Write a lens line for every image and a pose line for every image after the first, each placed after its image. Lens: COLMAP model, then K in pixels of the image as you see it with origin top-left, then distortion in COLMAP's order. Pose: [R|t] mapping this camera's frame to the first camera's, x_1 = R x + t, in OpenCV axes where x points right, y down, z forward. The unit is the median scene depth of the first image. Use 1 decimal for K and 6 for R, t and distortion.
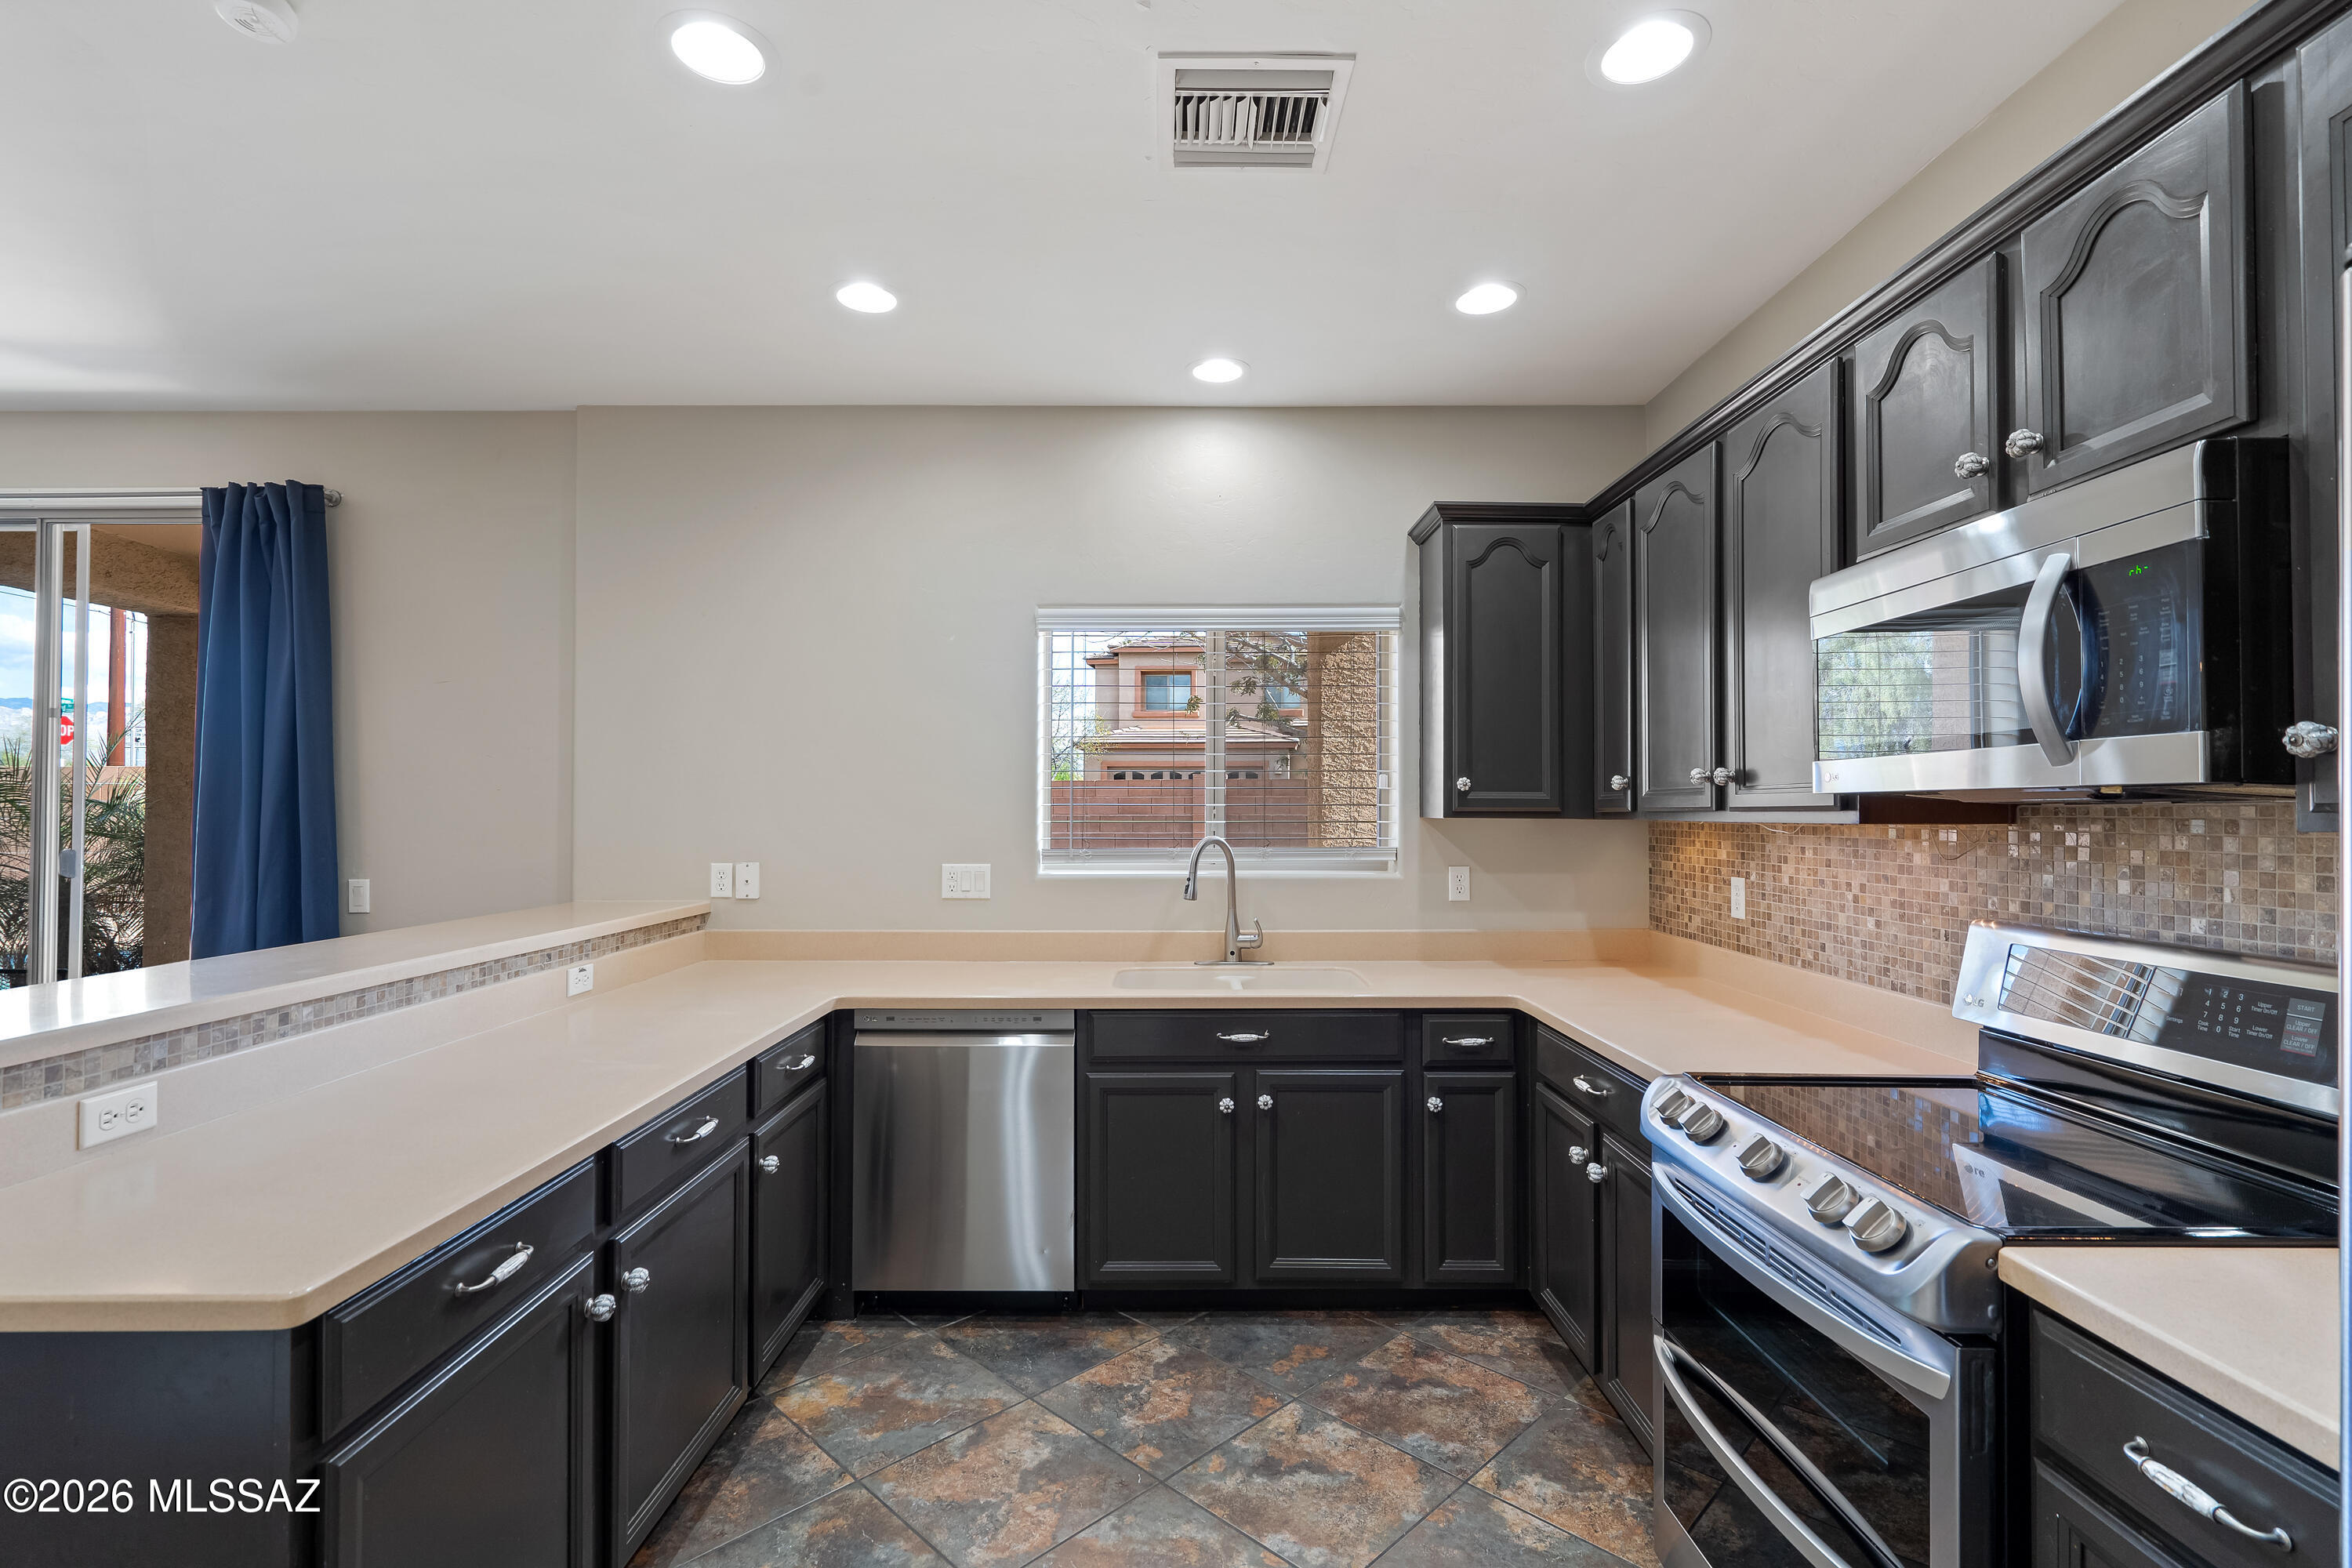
lens RADIAL K [[1075.4, 0, 1146.8], [0, 1075.4, 802.2], [0, 0, 1]] dist [-0.002481, 0.000328]
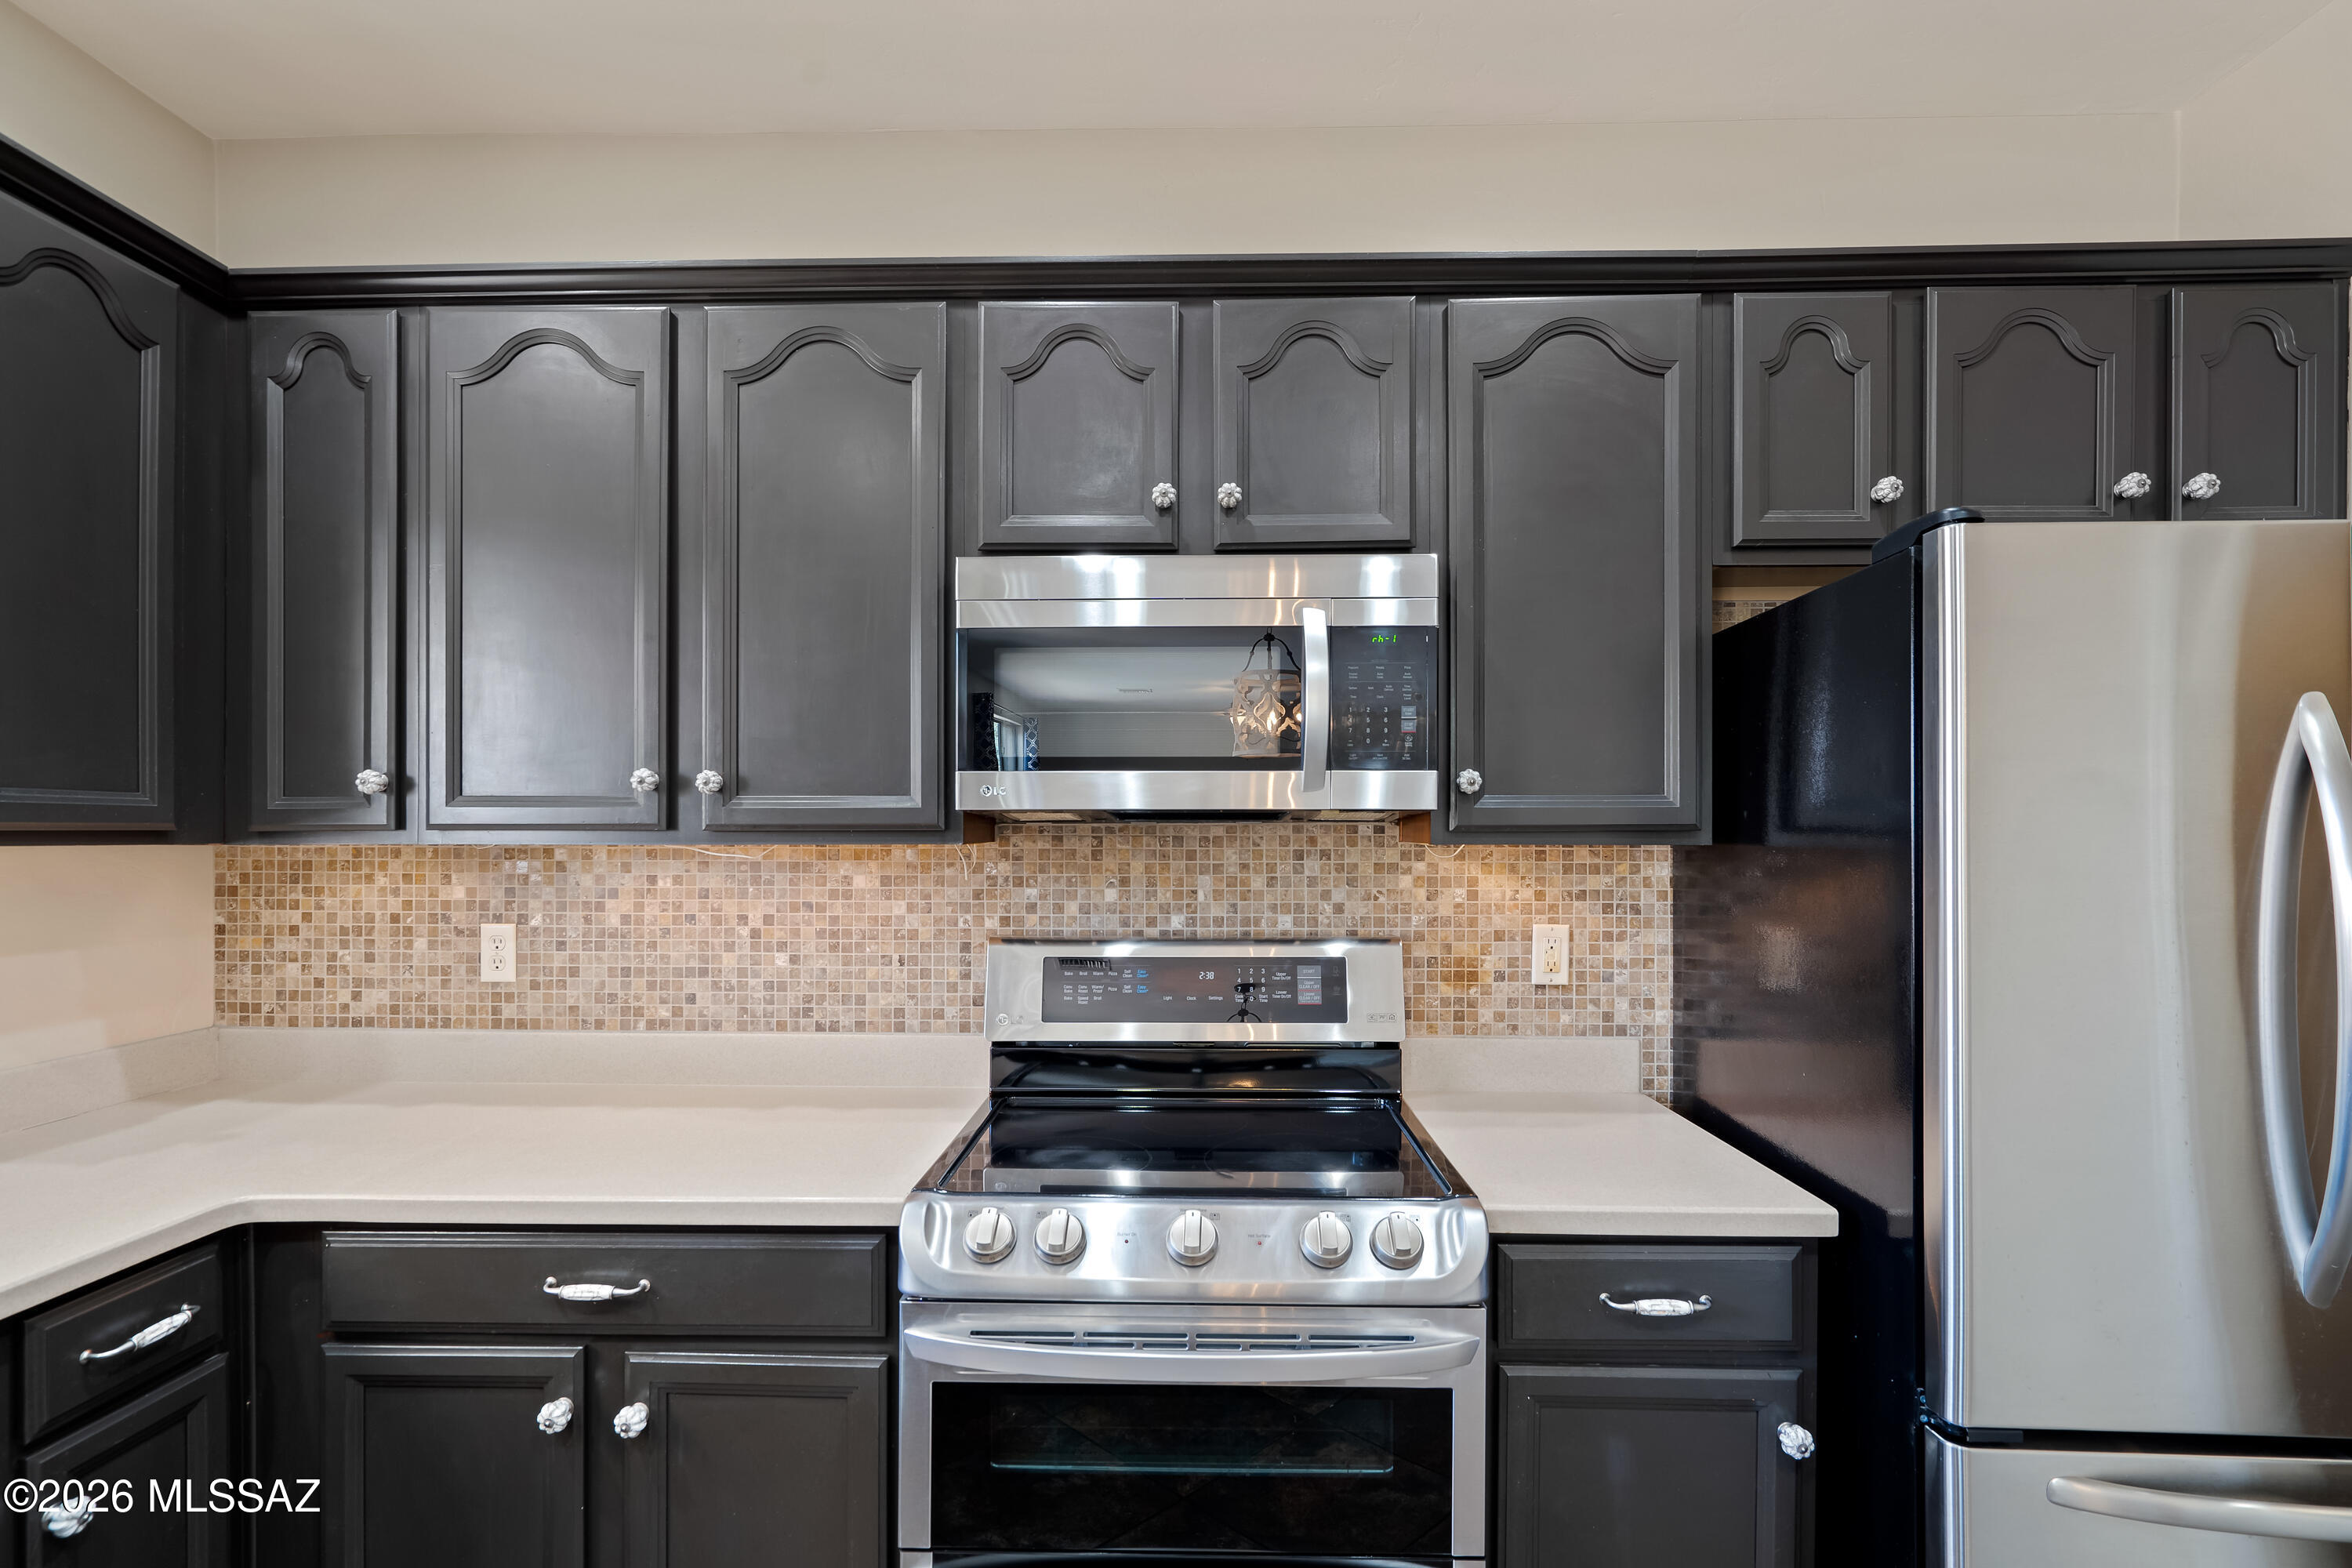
lens RADIAL K [[1075.4, 0, 1184.7], [0, 1075.4, 829.3], [0, 0, 1]] dist [-0.002481, 0.000328]
pose [[-0.001134, 0.004144, 0.999991, -0.196995], [-0.009676, 0.999945, -0.004155, 0.008854], [-0.999953, -0.009681, -0.001094, 0.707558]]
